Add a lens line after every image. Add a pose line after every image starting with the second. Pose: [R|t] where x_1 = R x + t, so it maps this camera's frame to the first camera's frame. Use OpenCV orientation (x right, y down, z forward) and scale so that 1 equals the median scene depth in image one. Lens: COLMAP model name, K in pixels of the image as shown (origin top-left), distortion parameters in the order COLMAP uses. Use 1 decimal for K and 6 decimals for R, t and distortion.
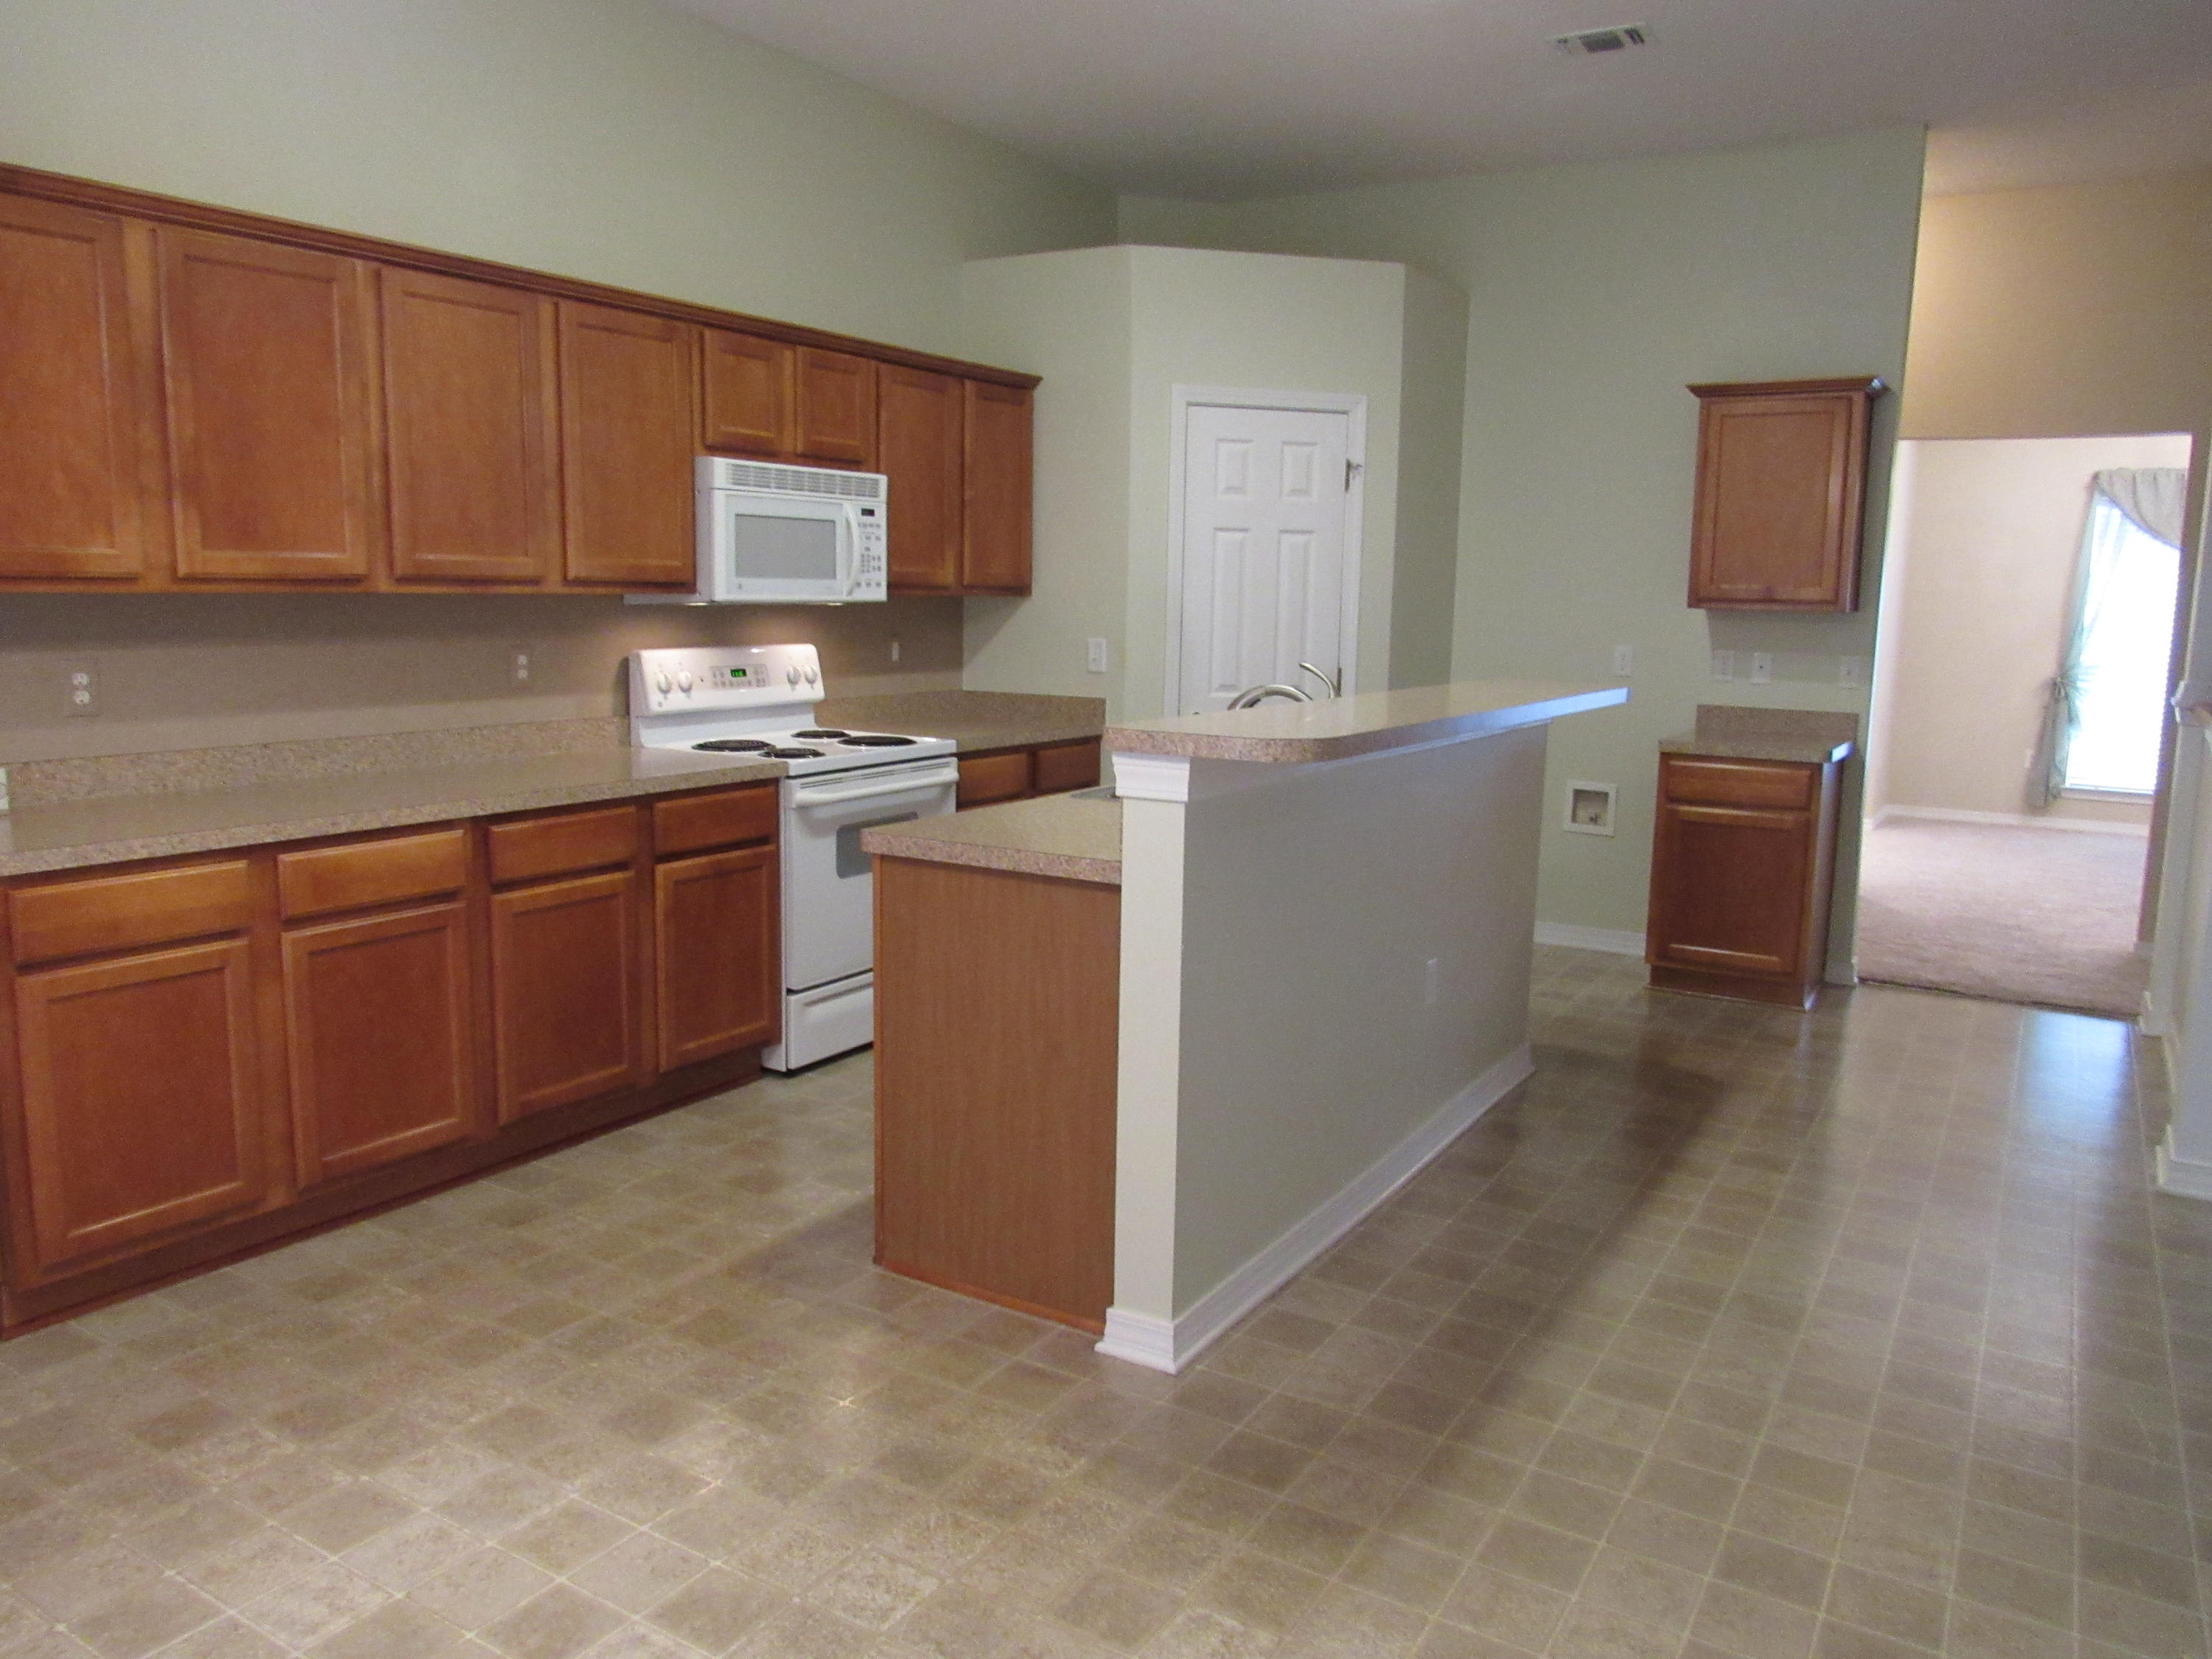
lens RADIAL K [[1594.5, 0, 1125.8], [0, 1594.5, 821.9], [0, 0, 1]] dist [-0.012626, -0.018171]
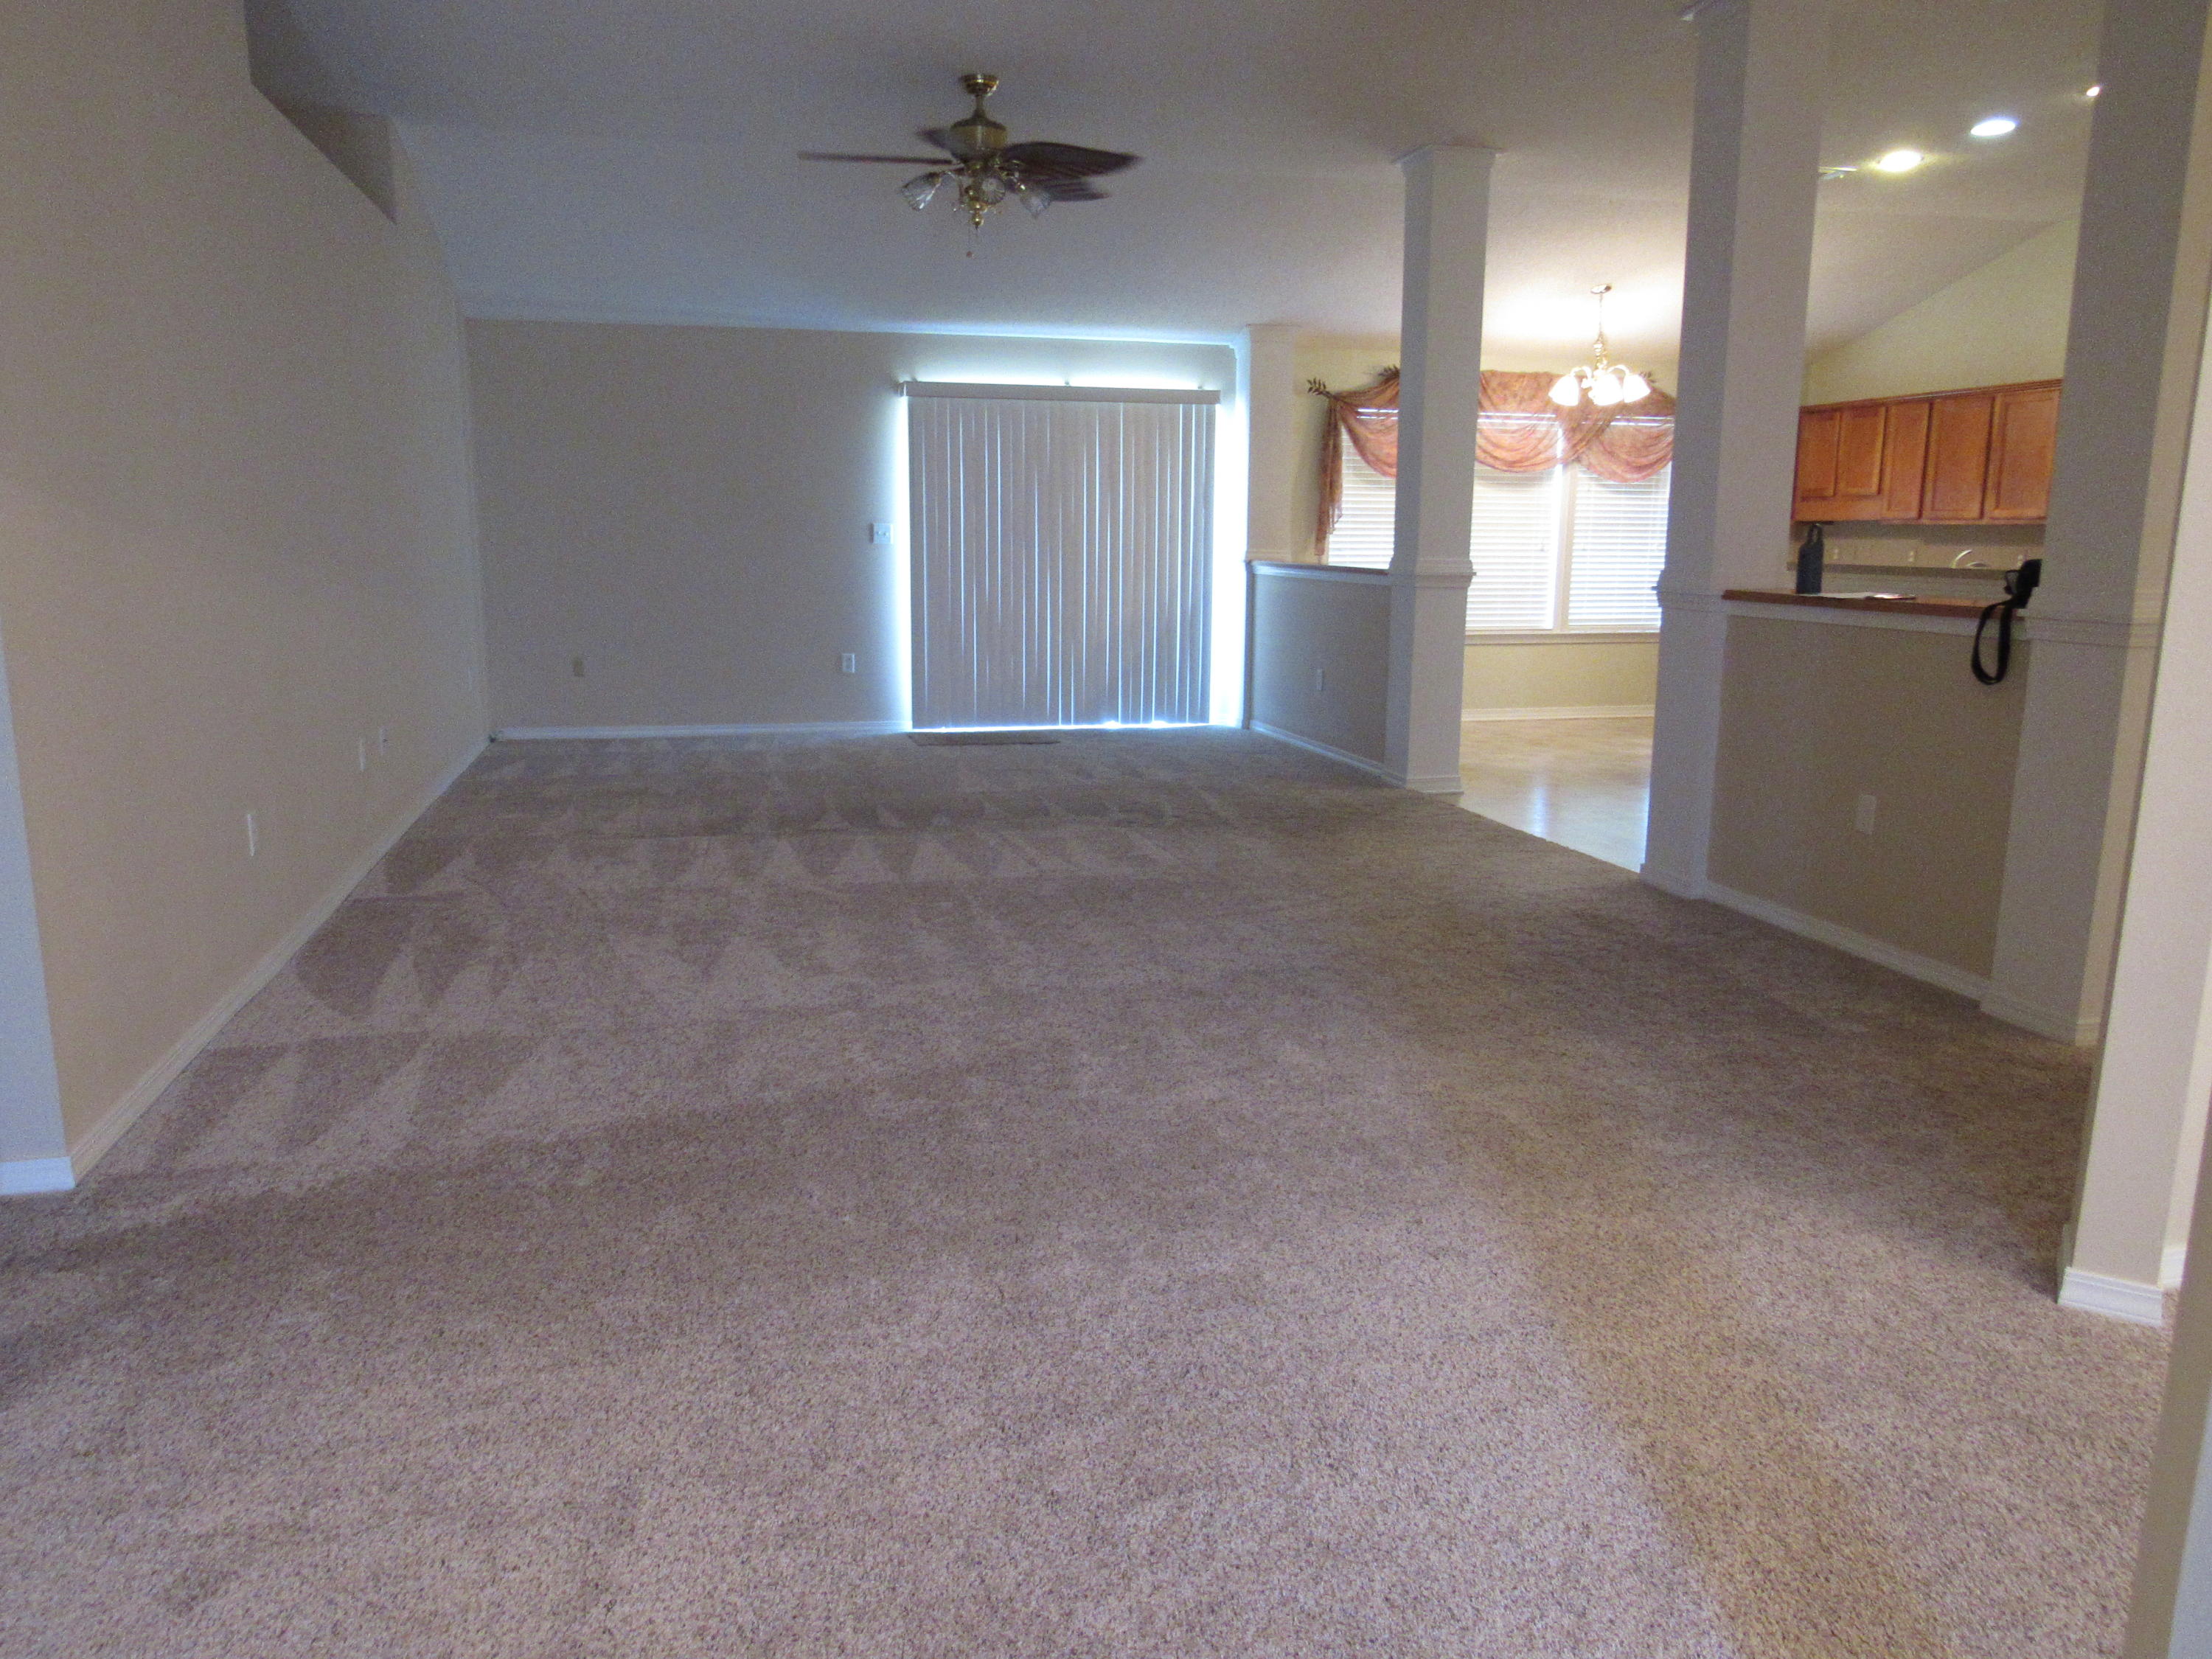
lens RADIAL K [[1594.5, 0, 1109.2], [0, 1594.5, 848.0], [0, 0, 1]] dist [-0.012626, -0.018171]
pose [[-0.686701, 0.115477, -0.717709, 2.271177], [-0.131090, 0.951445, 0.278511, -0.155015], [0.715023, 0.285338, -0.638220, 1.624625]]
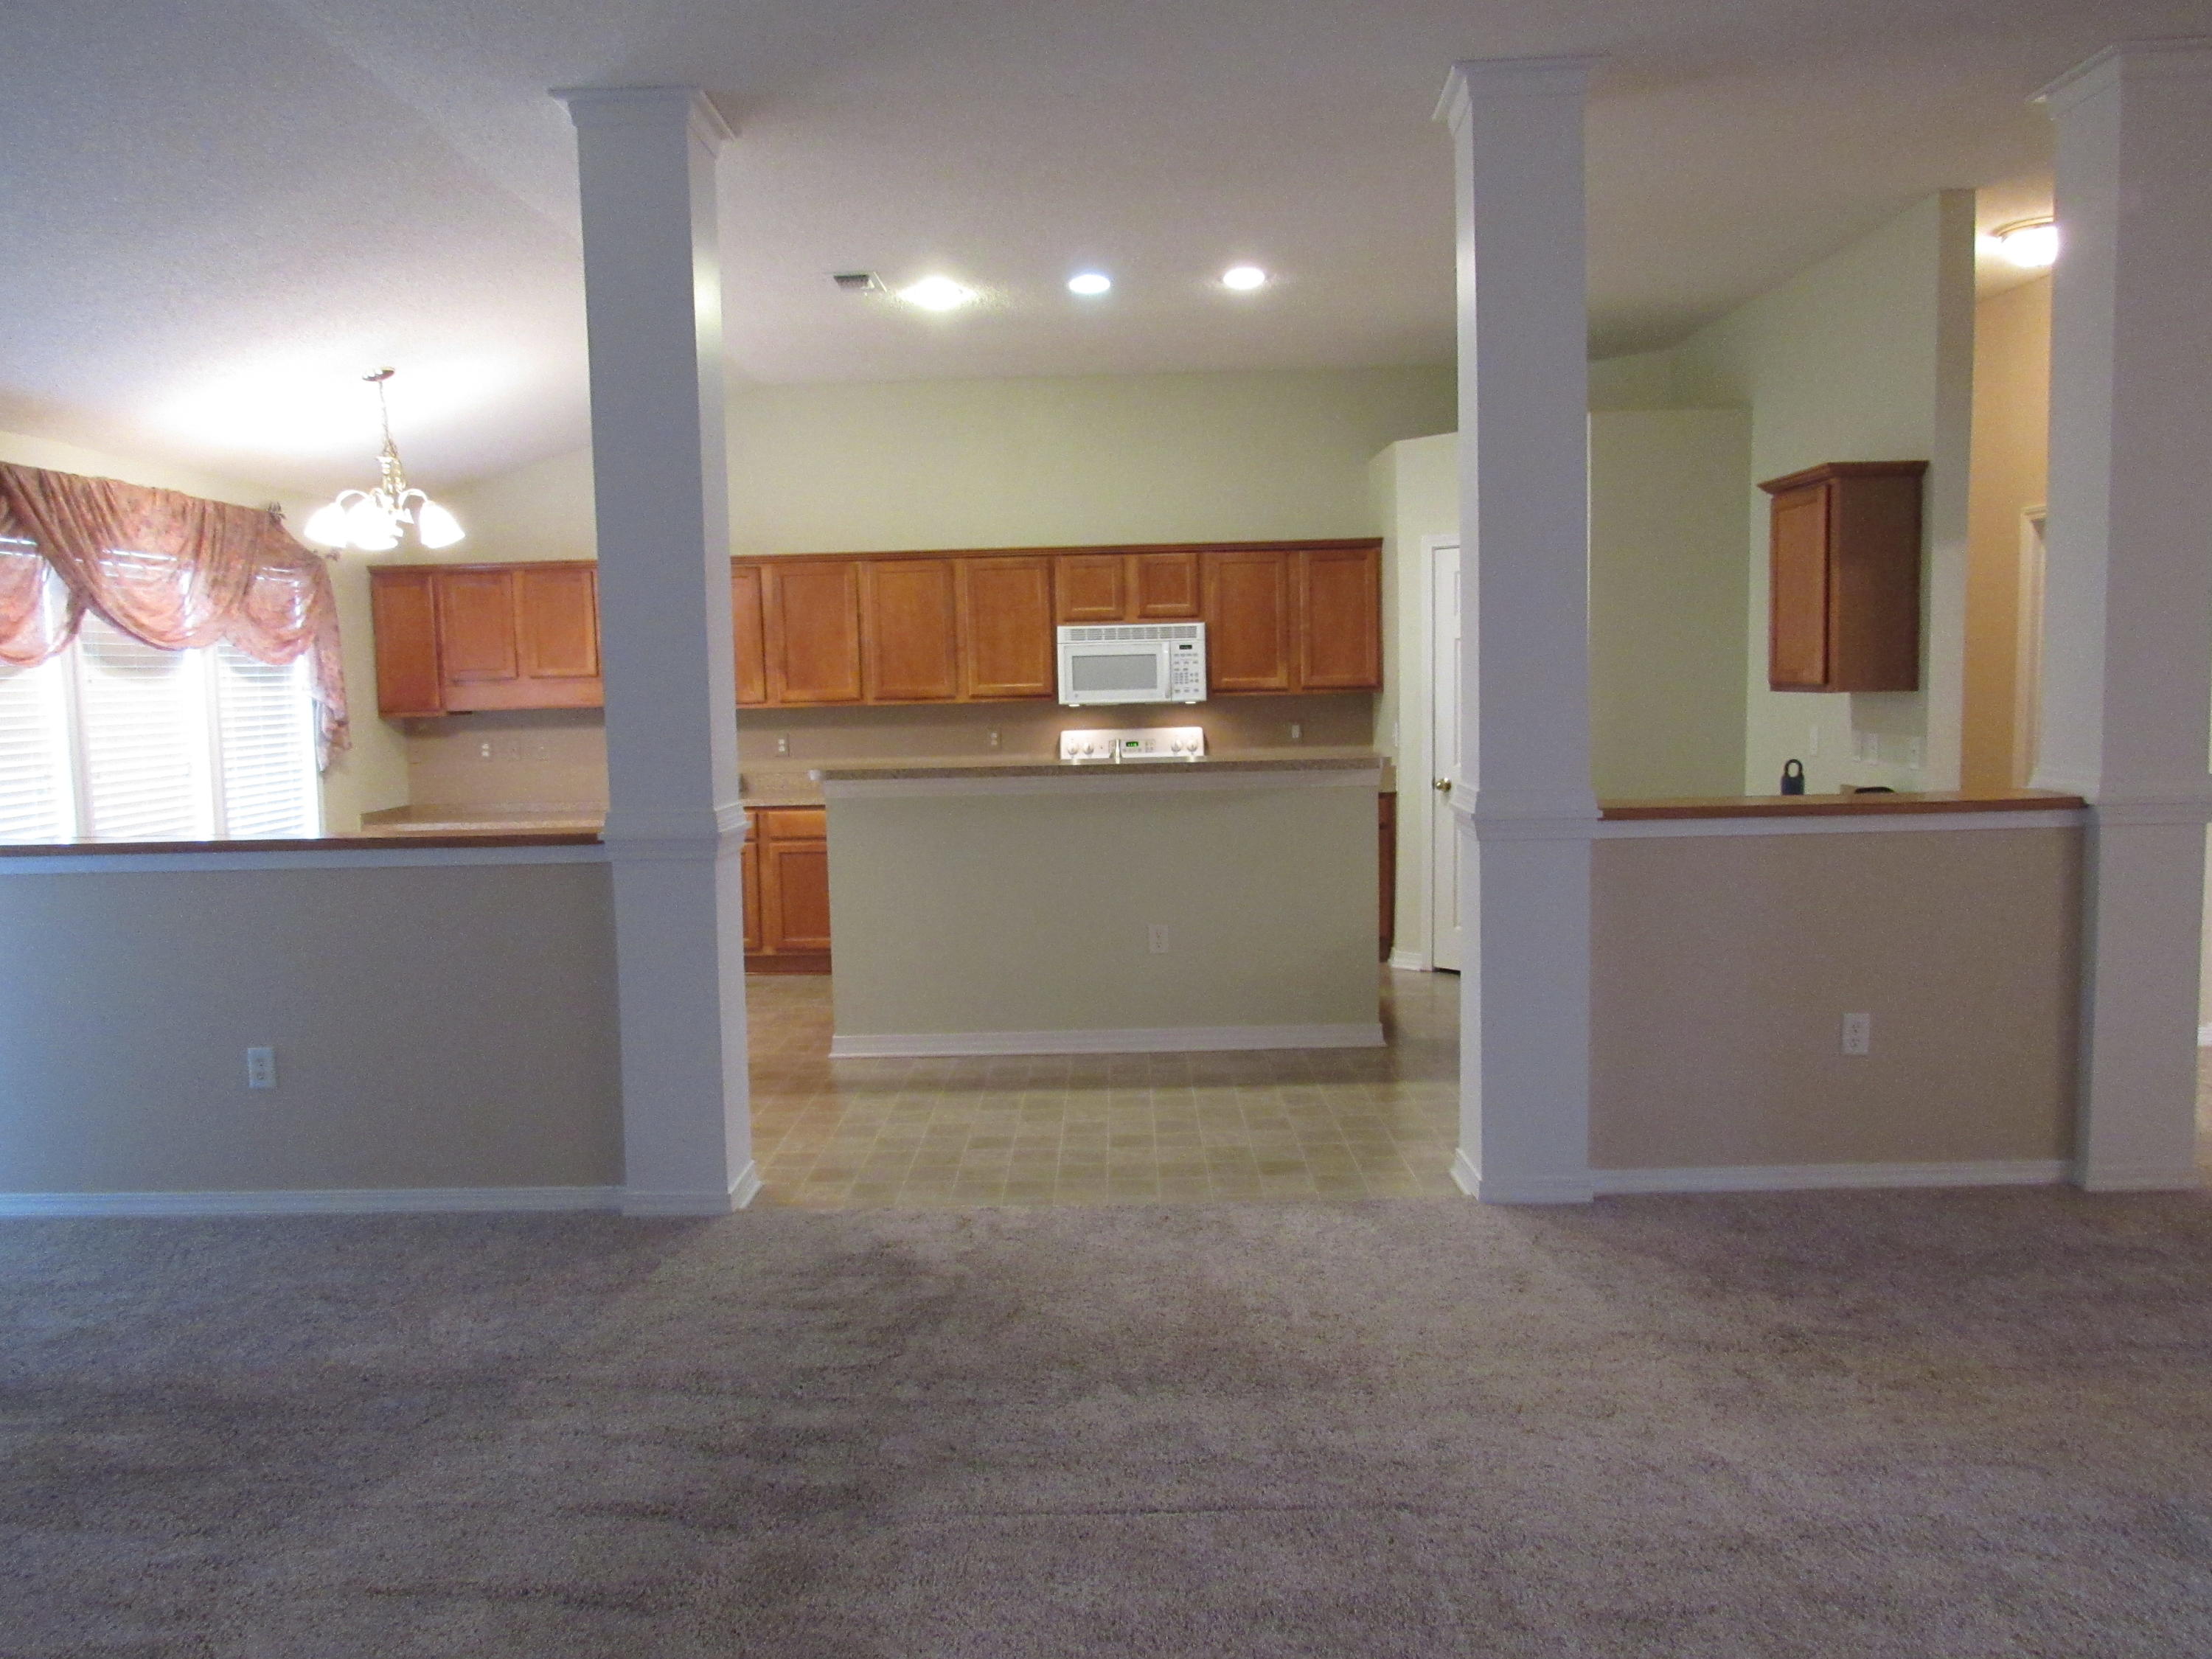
lens RADIAL K [[1594.5, 0, 1107.1], [0, 1594.5, 834.2], [0, 0, 1]] dist [-0.012626, -0.018171]
pose [[0.517947, 0.050610, -0.853914, 1.616430], [-0.092493, 0.995709, 0.002912, 0.000262], [0.850397, 0.077472, 0.520406, 0.124060]]
